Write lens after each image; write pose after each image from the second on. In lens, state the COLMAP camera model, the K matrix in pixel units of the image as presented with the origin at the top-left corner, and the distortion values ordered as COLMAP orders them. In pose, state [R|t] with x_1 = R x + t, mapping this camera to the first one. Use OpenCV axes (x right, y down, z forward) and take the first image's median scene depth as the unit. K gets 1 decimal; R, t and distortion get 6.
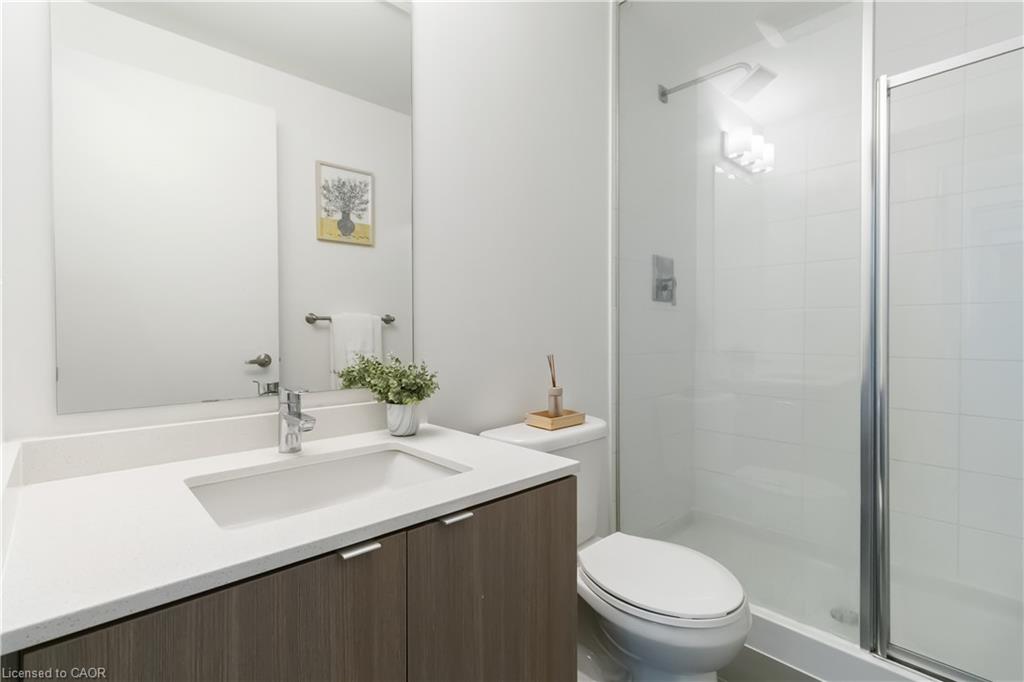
lens RADIAL K [[485.0, 0, 515.5], [0, 485.0, 336.6], [0, 0, 1]] dist [0.003073, -0.000918]
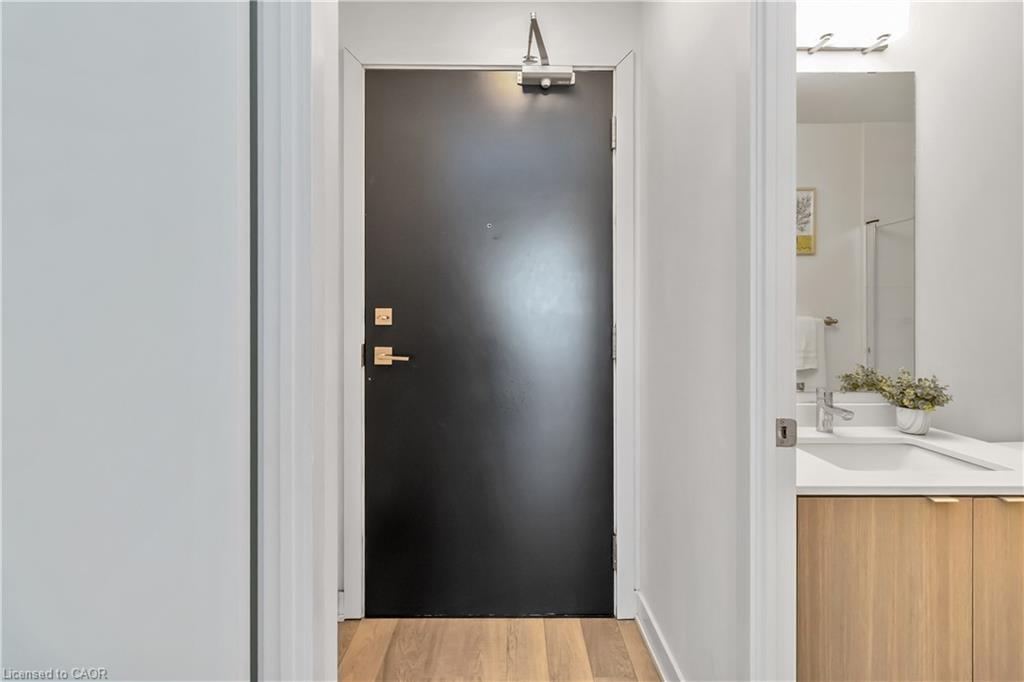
lens RADIAL K [[485.0, 0, 512.1], [0, 485.0, 314.2], [0, 0, 1]] dist [0.003073, -0.000918]
pose [[0.743116, 0.004862, -0.669145, -0.166026], [-0.013651, 0.999876, -0.007895, -0.083751], [0.669023, 0.015001, 0.743090, -0.648807]]
